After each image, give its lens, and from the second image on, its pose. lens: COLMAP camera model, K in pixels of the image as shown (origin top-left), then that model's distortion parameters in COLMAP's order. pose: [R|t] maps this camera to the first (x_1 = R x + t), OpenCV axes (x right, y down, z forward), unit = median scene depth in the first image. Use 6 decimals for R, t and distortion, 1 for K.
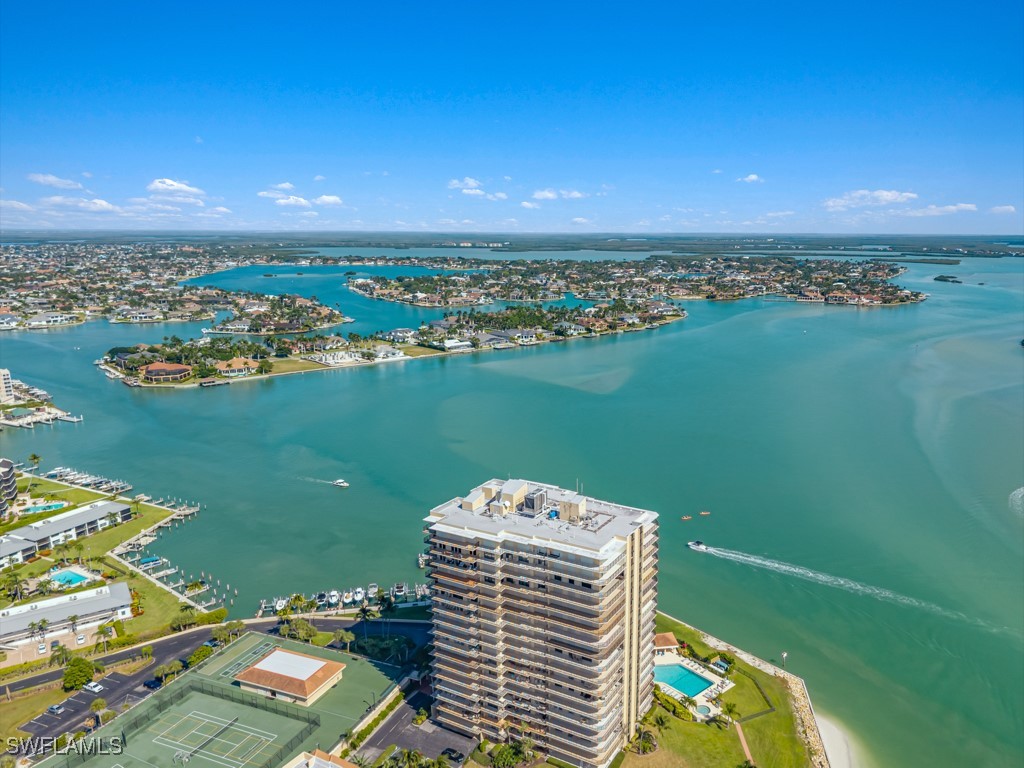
lens RADIAL K [[719.4, 0, 513.3], [0, 719.4, 367.2], [0, 0, 1]] dist [0.001843, -0.000176]
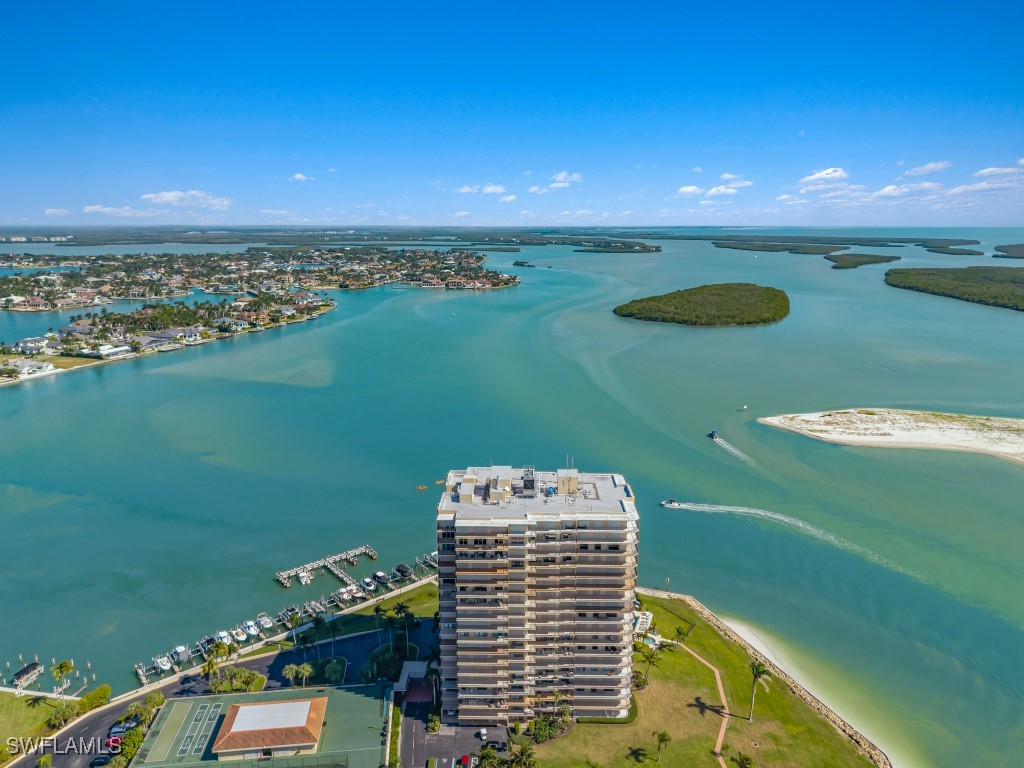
lens RADIAL K [[706.7, 0, 479.1], [0, 706.7, 377.7], [0, 0, 1]] dist [0.011146, -0.005005]
pose [[0.891066, -0.102800, 0.442079, -0.443687], [0.089468, 0.994685, 0.050968, -0.017882], [-0.444969, -0.005864, 0.895527, 0.123824]]
